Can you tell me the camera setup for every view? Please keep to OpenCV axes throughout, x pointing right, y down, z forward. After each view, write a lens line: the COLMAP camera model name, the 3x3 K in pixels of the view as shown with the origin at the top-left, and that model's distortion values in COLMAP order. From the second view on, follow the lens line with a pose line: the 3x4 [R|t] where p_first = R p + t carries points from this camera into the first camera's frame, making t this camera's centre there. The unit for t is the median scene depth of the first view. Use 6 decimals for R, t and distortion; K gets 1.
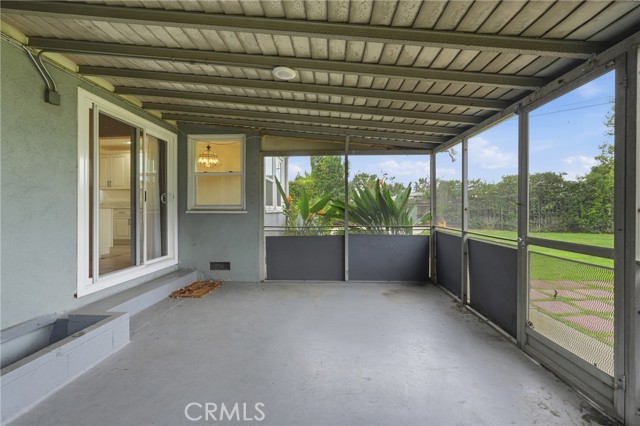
lens RADIAL K [[283.2, 0, 321.3], [0, 283.2, 208.9], [0, 0, 1]] dist [-0.002690, -0.000160]
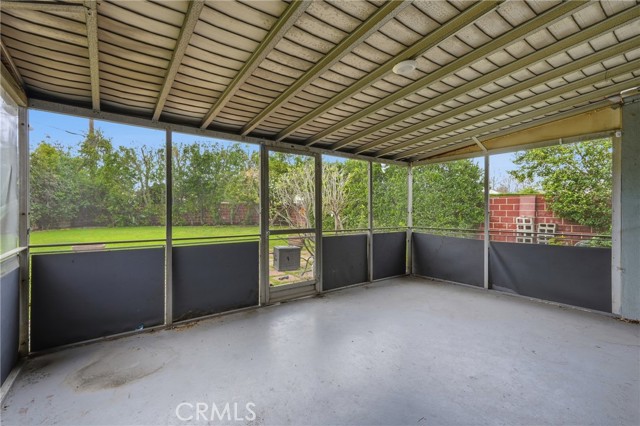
lens RADIAL K [[283.2, 0, 321.3], [0, 283.2, 208.9], [0, 0, 1]] dist [-0.002690, -0.000160]
pose [[-0.615324, 0.011427, 0.788192, -0.634810], [0.002845, 0.999921, -0.012275, 0.000420], [-0.788269, -0.005311, -0.615308, 1.630932]]
